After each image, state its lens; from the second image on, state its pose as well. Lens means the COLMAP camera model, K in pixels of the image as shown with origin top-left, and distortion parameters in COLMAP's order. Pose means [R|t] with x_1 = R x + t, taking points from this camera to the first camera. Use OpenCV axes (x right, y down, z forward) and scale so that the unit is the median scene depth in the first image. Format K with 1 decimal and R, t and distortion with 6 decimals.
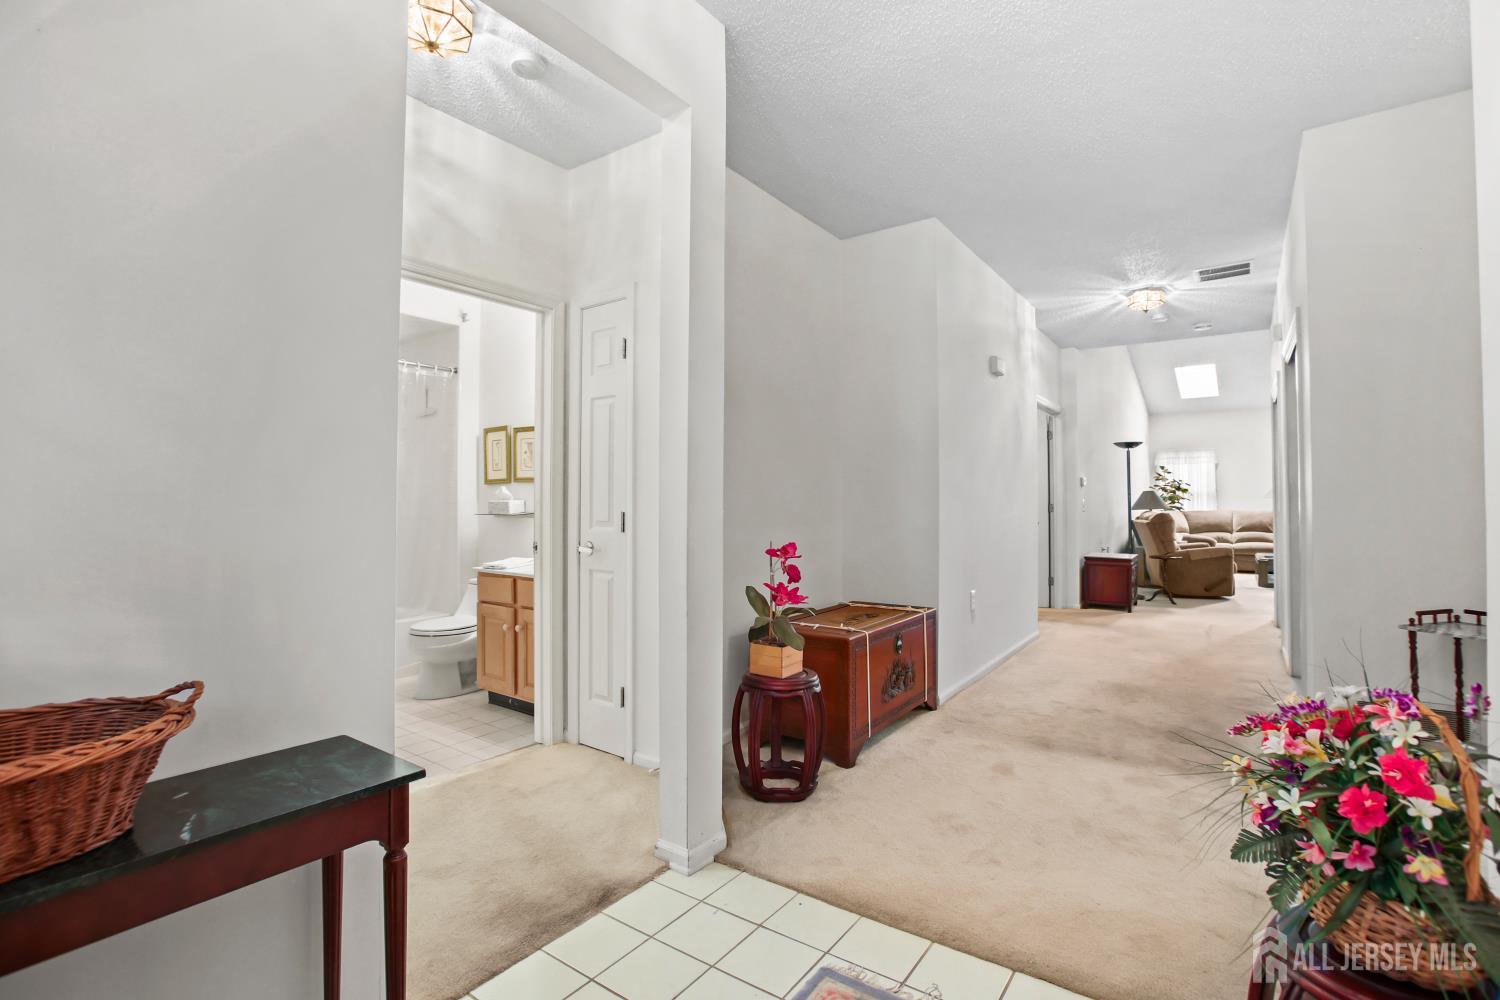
lens RADIAL K [[707.5, 0, 748.5], [0, 707.5, 489.6], [0, 0, 1]] dist [-0.045131, 0.014339]
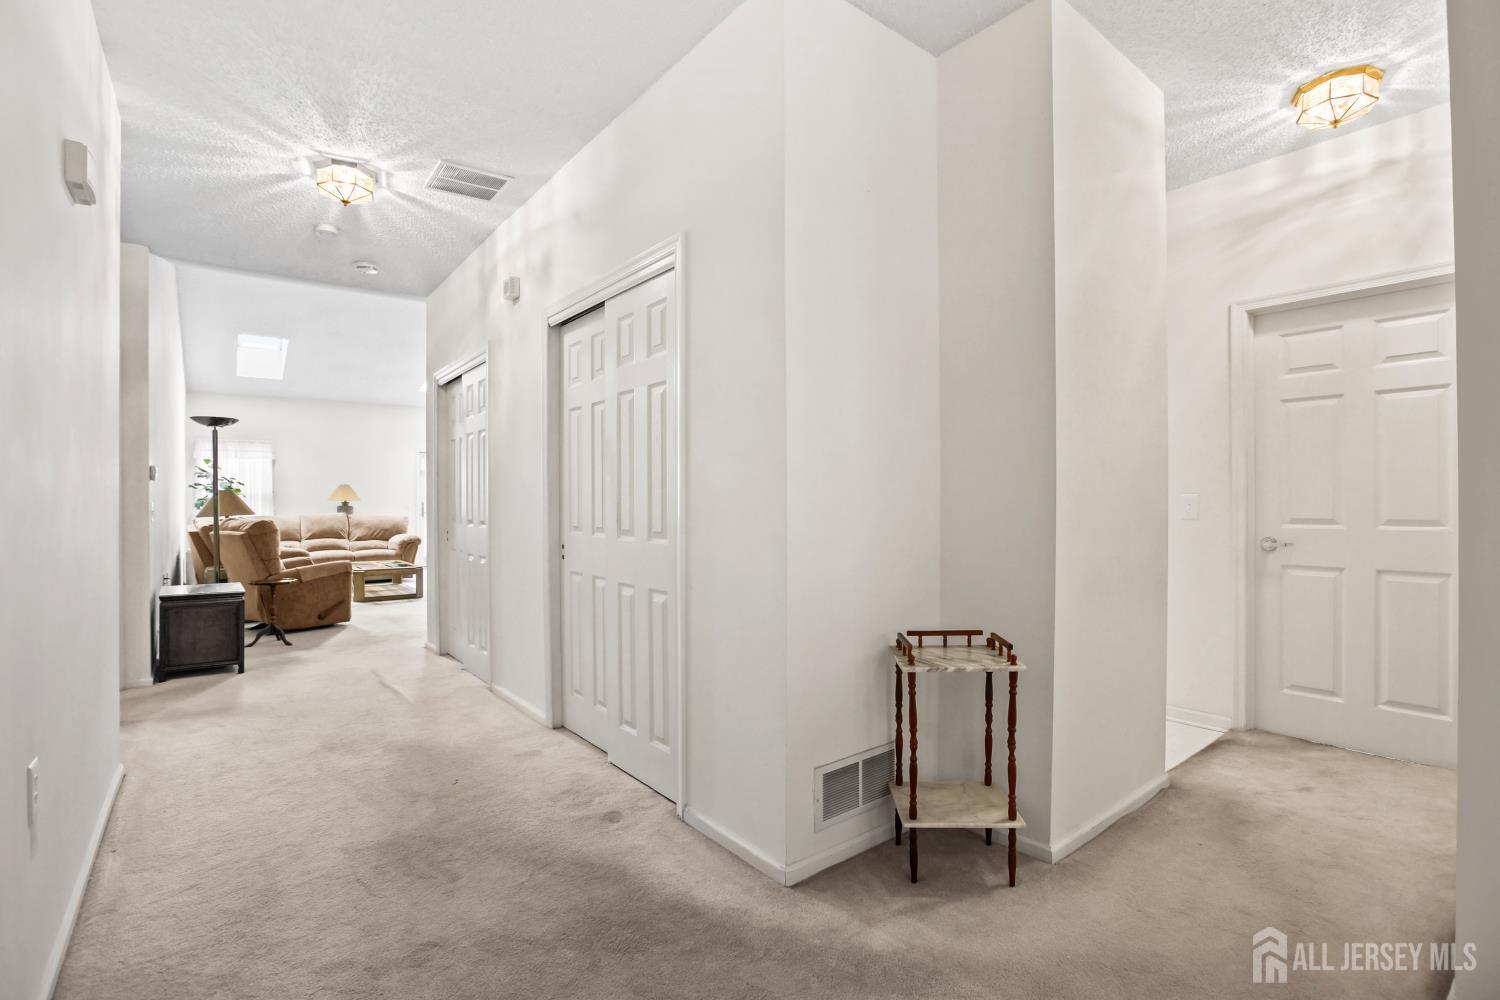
lens RADIAL K [[707.5, 0, 751.7], [0, 707.5, 499.8], [0, 0, 1]] dist [-0.045131, 0.014339]
pose [[0.288828, 0.002182, 0.957379, 0.046433], [-0.012133, 0.999925, 0.001381, 0.004334], [-0.957304, -0.012015, 0.288833, 0.278678]]
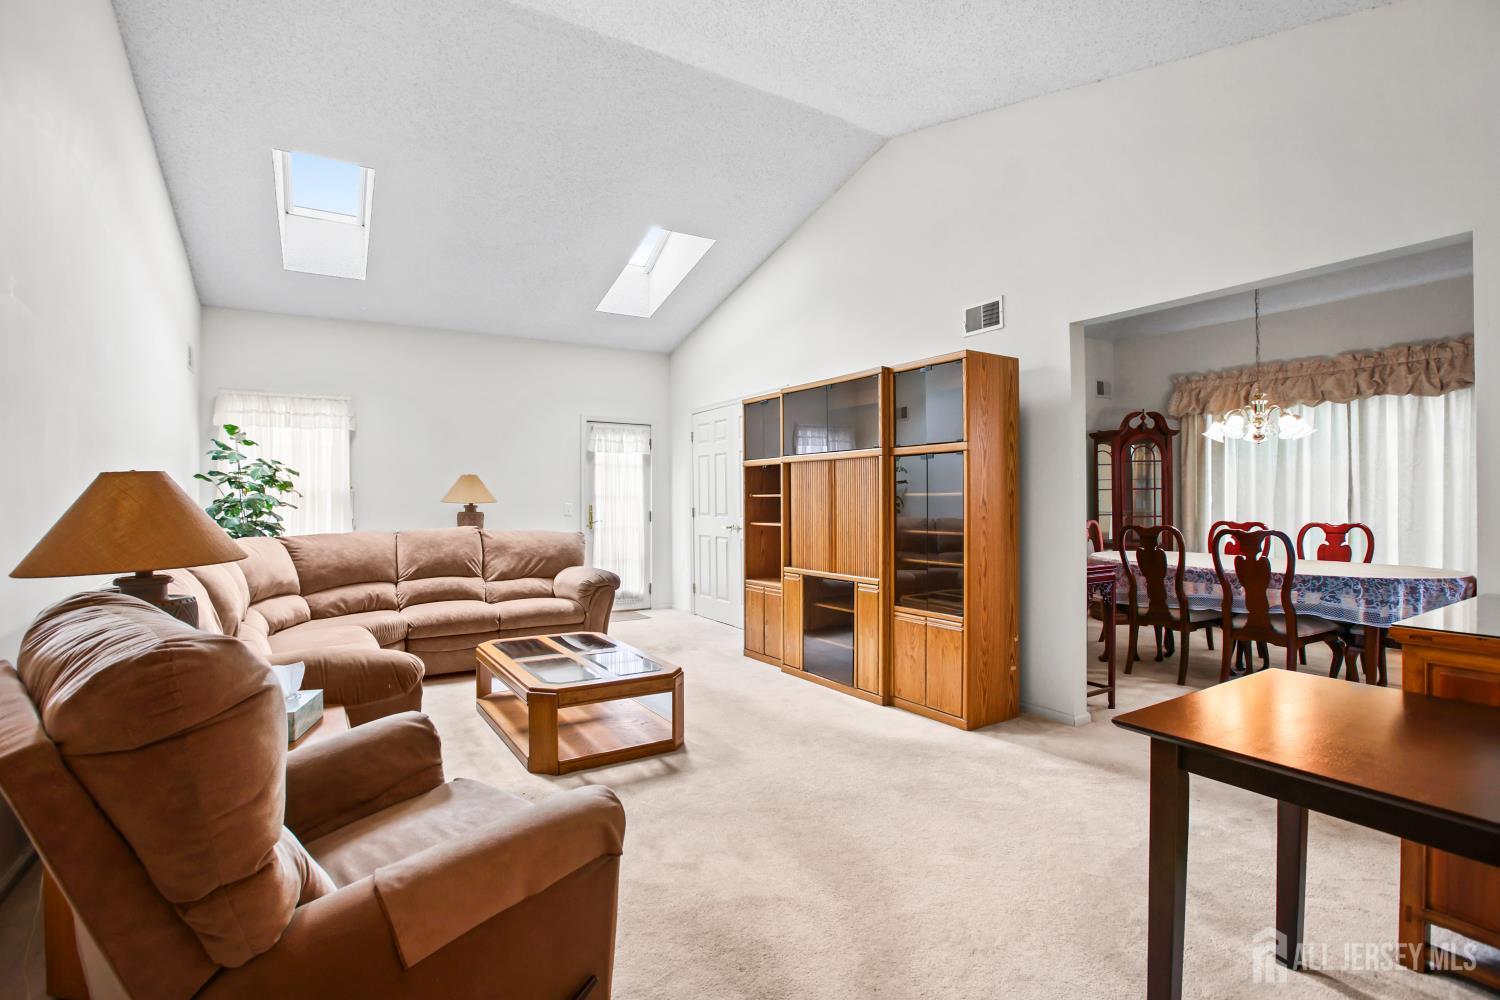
lens RADIAL K [[707.5, 0, 731.6], [0, 707.5, 500.1], [0, 0, 1]] dist [-0.045131, 0.014339]
pose [[0.411194, 0.000627, 0.911547, 0.479744], [-0.009068, 0.999953, 0.003403, 0.008581], [-0.911503, -0.009665, 0.411181, 0.788989]]
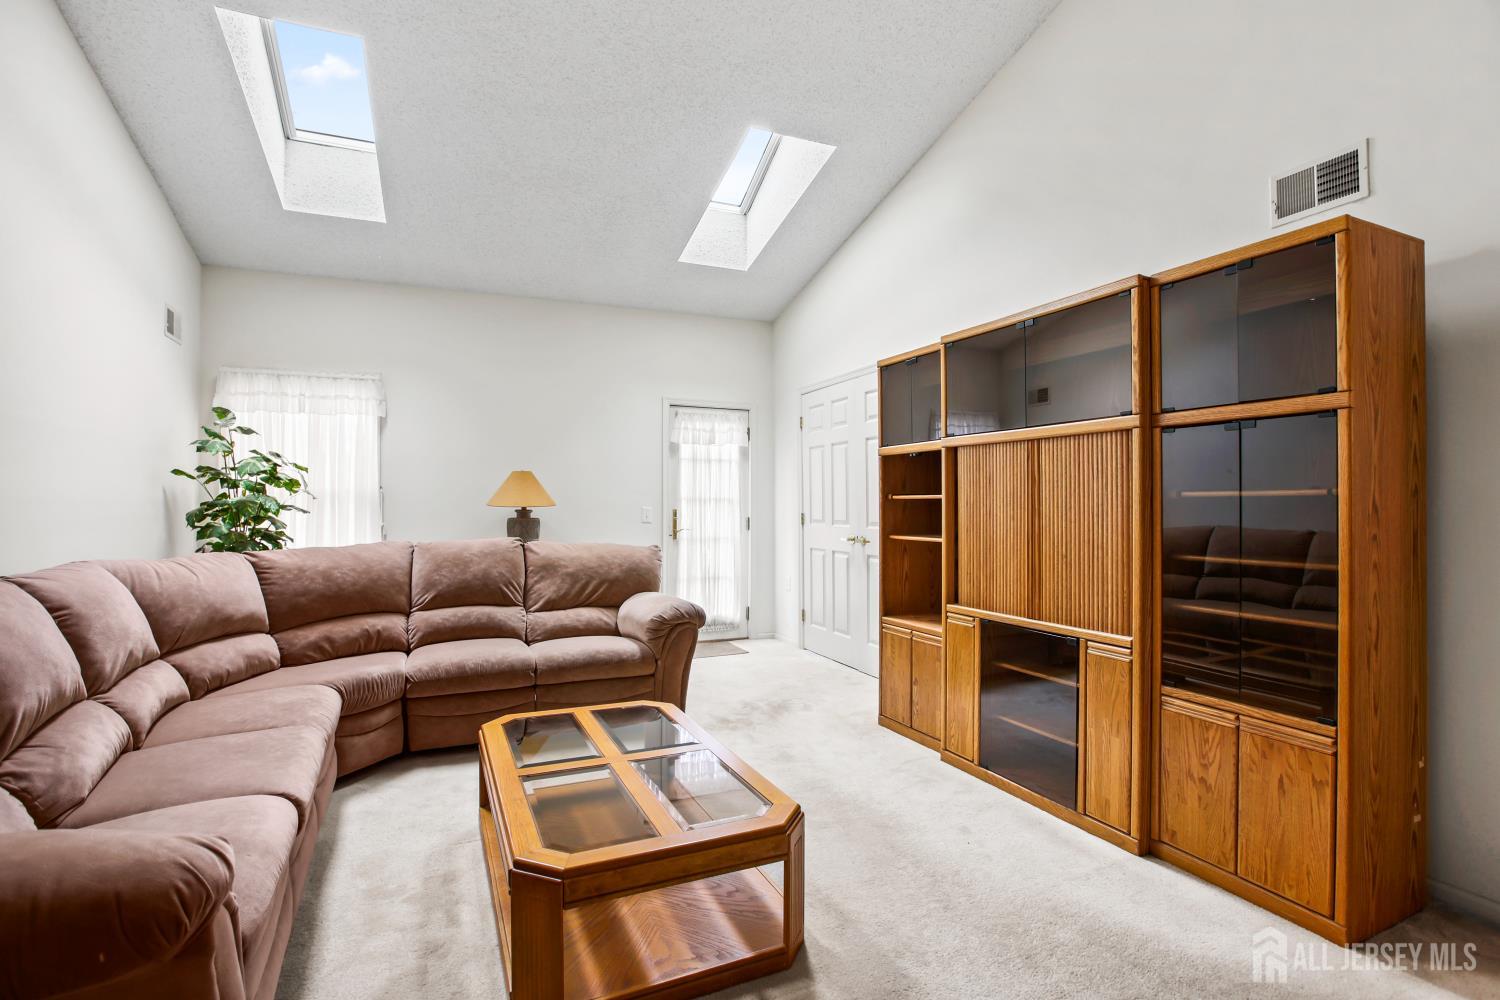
lens RADIAL K [[707.5, 0, 729.1], [0, 707.5, 497.1], [0, 0, 1]] dist [-0.045131, 0.014339]
pose [[0.537562, 0.009106, 0.843175, 0.627176], [-0.010057, 0.999940, -0.004387, 0.009553], [-0.843164, -0.006121, 0.537621, 0.875390]]
